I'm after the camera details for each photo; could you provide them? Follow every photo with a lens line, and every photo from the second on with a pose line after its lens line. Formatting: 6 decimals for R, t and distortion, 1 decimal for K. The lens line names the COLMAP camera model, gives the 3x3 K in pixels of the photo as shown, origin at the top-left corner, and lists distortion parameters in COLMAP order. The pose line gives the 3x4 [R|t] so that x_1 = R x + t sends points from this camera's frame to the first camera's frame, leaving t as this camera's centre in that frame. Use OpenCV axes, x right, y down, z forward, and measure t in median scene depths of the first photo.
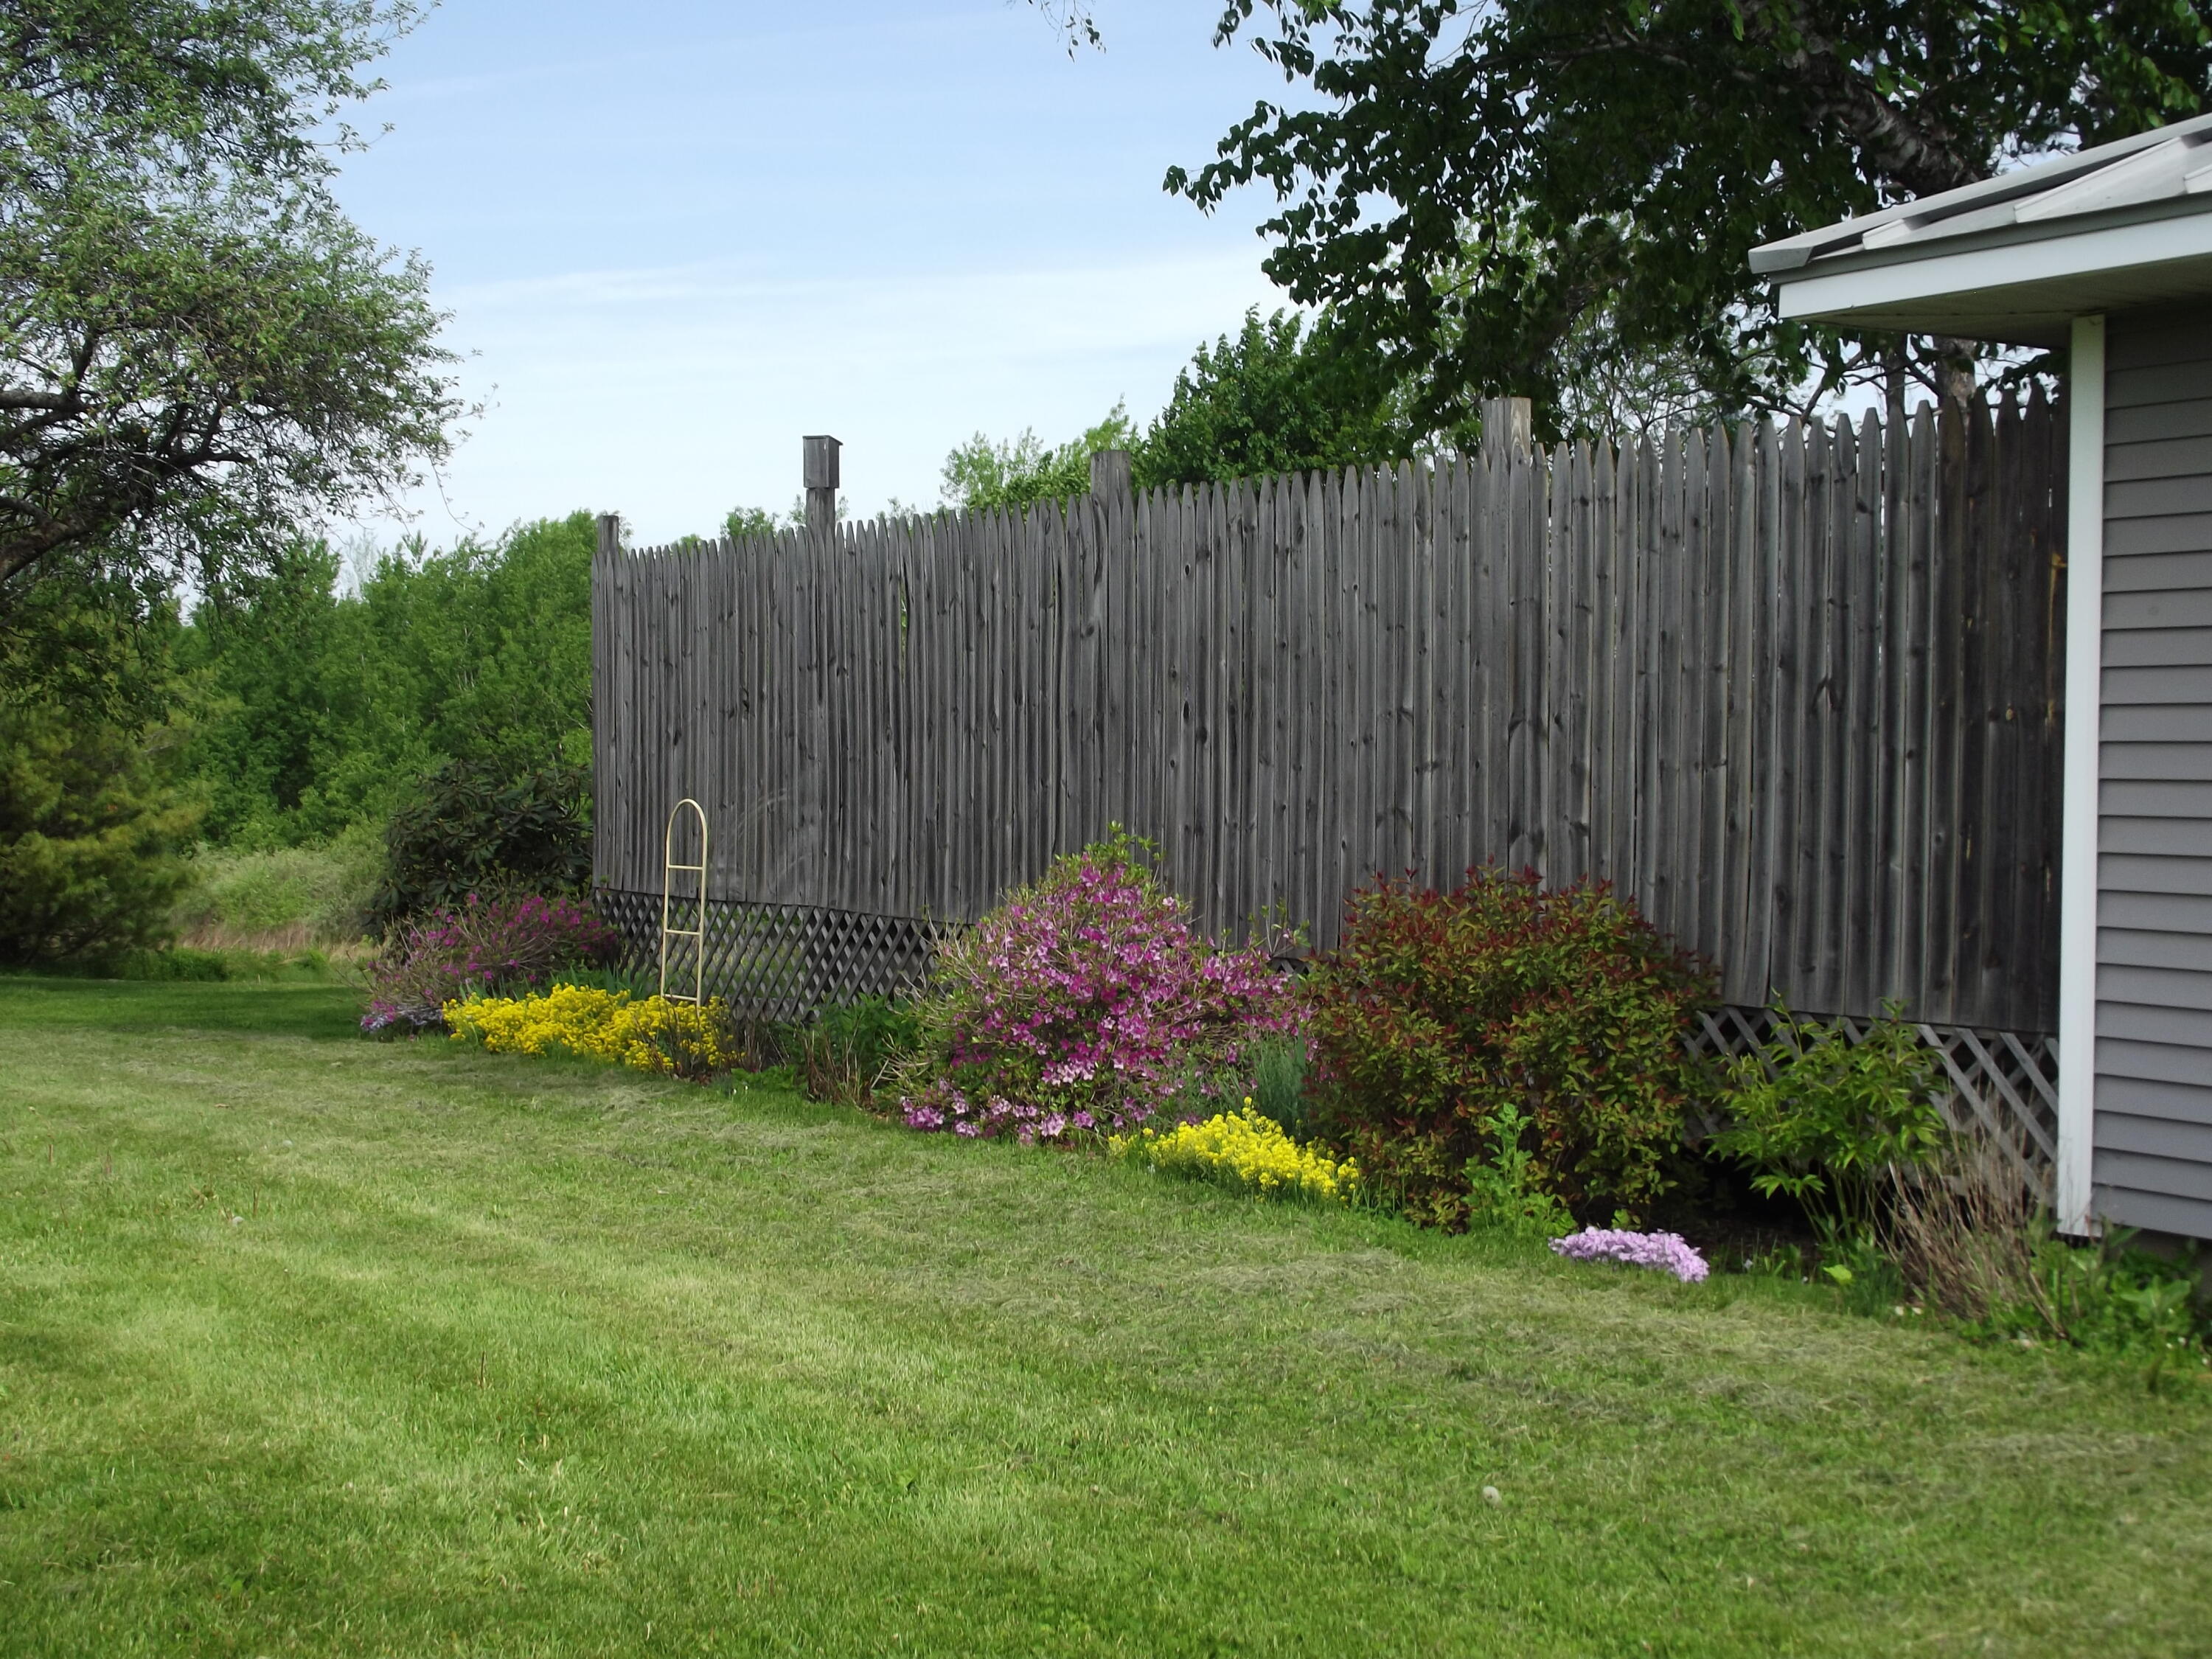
lens RADIAL K [[3182.1, 0, 1110.4], [0, 3182.1, 829.6], [0, 0, 1]] dist [0.301687, 0.000000]
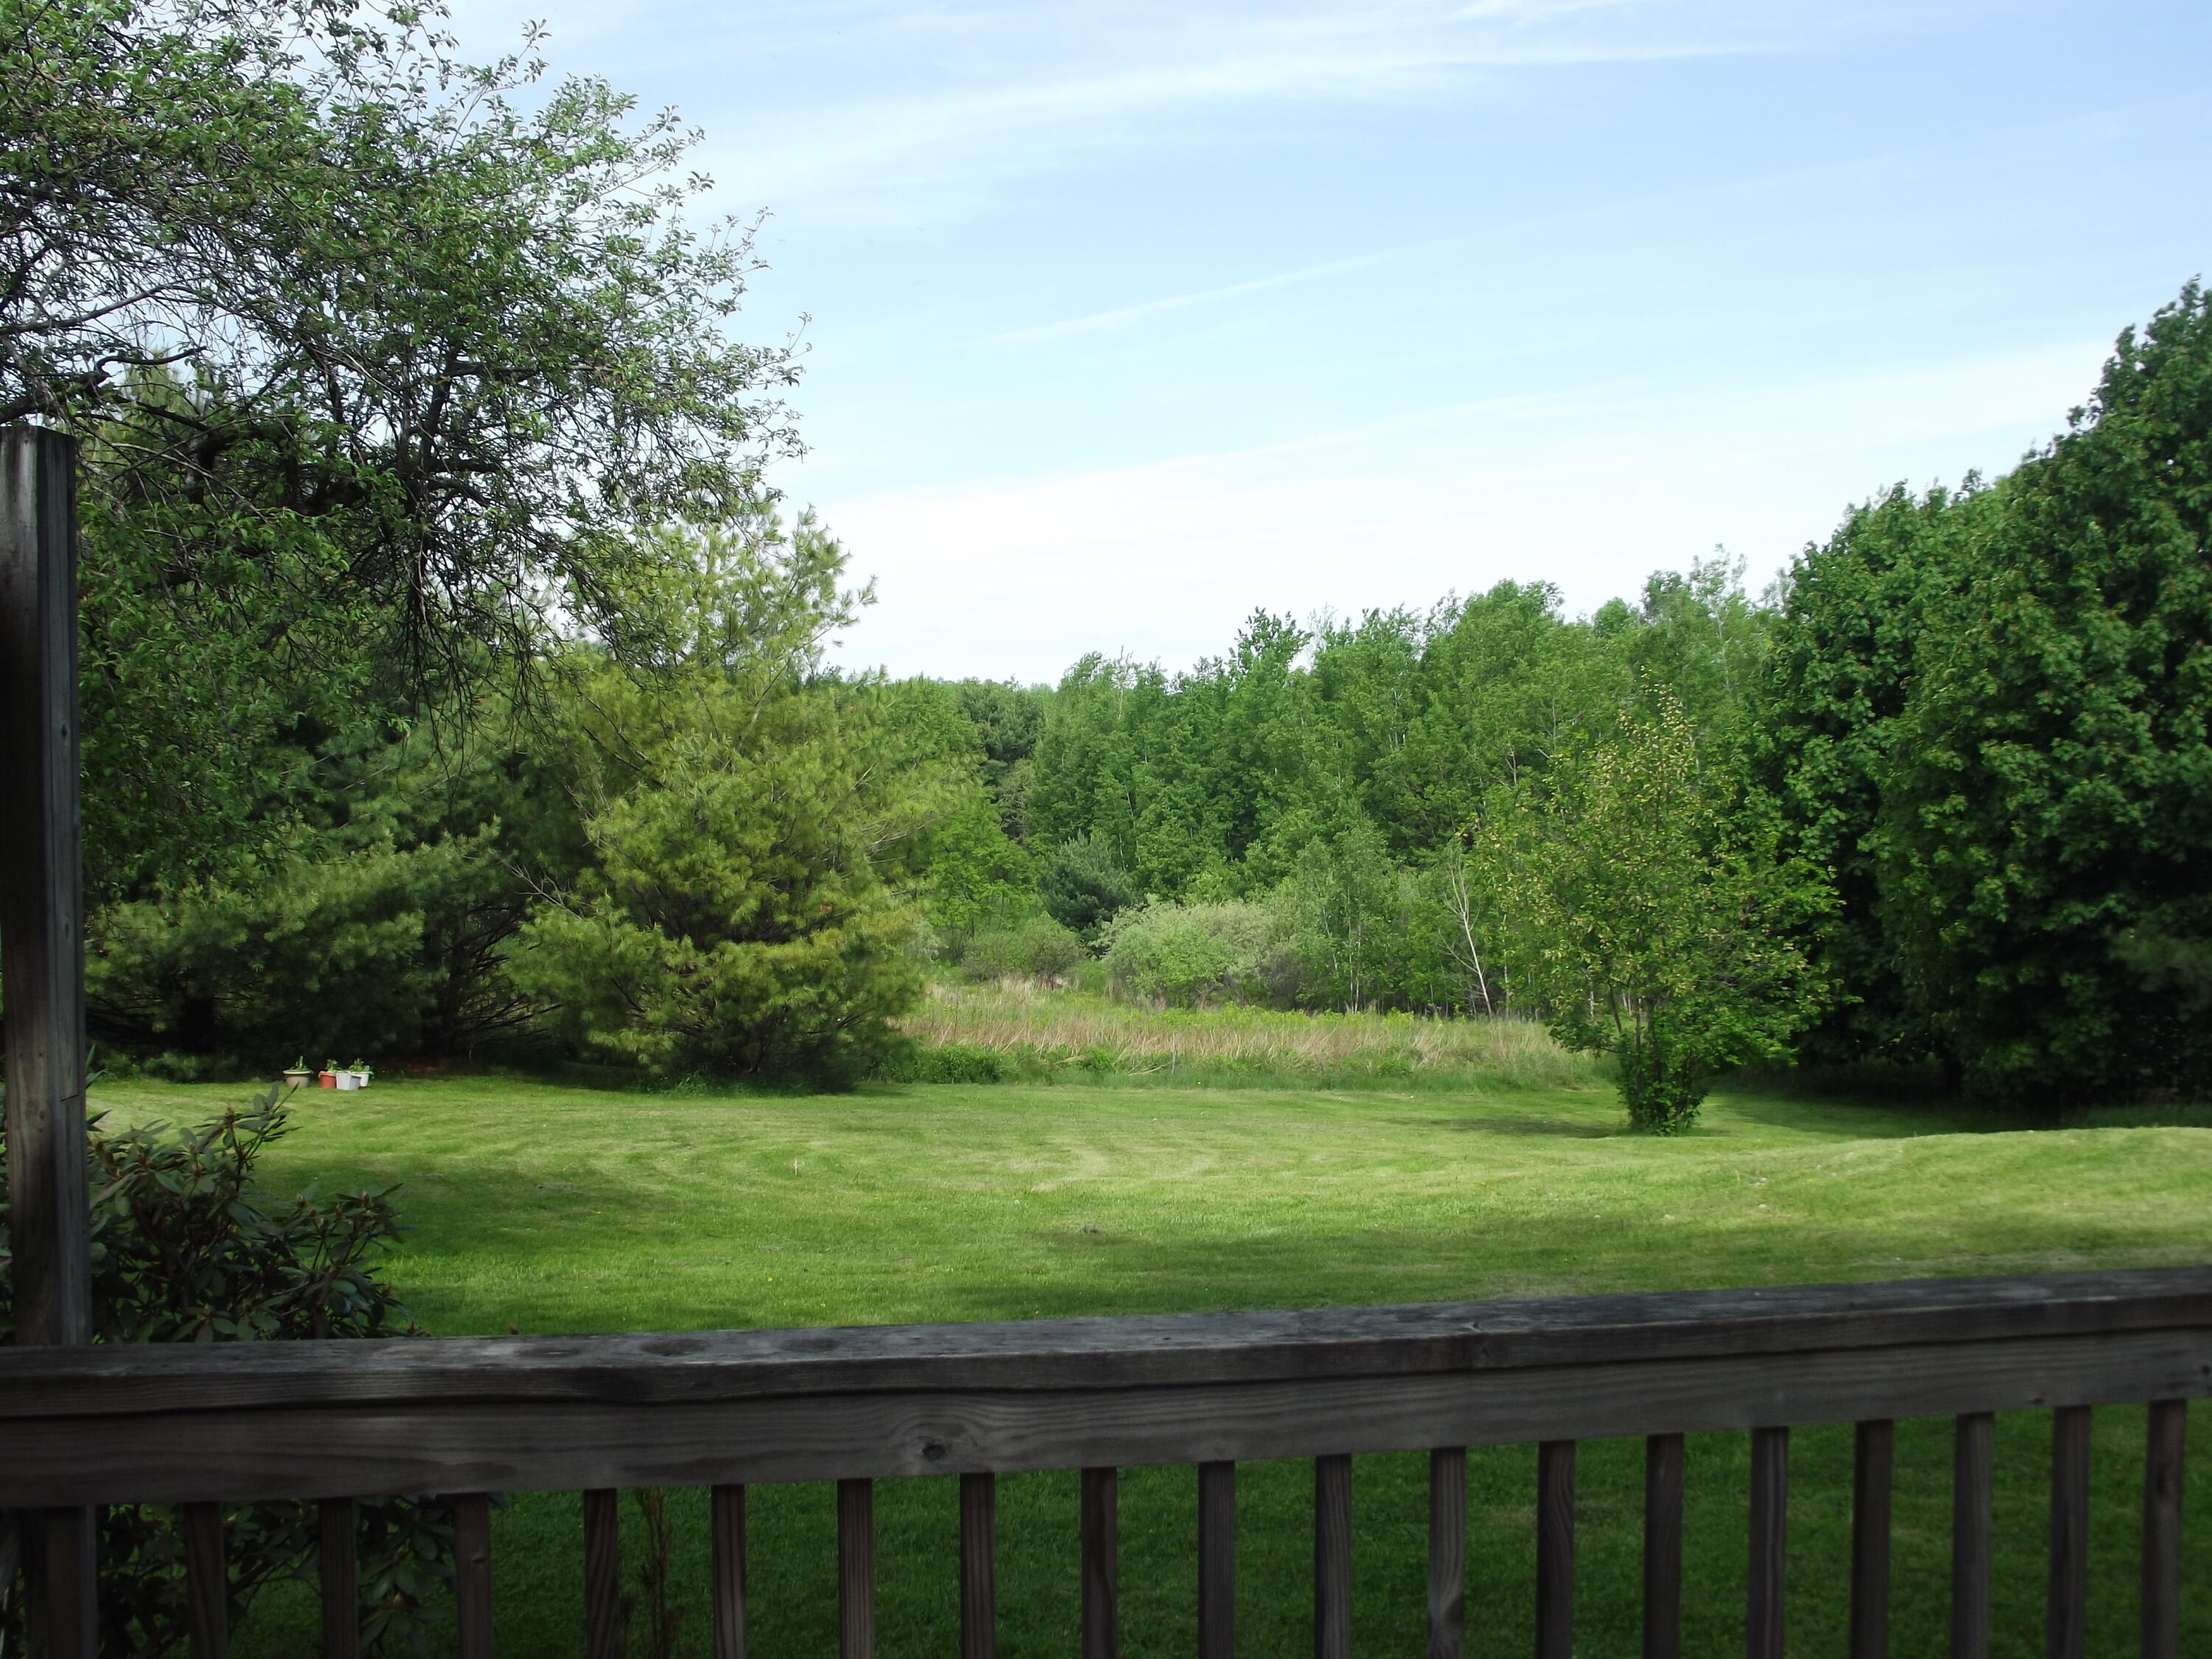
lens RADIAL K [[2767.5, 0, 1105.2], [0, 2767.5, 830.6], [0, 0, 1]] dist [-0.040626, 0.000000]
pose [[0.946035, 0.002568, -0.324054, 0.005844], [-0.005992, 0.999936, -0.009567, -0.007887], [0.324009, 0.010992, 0.945990, 0.112066]]
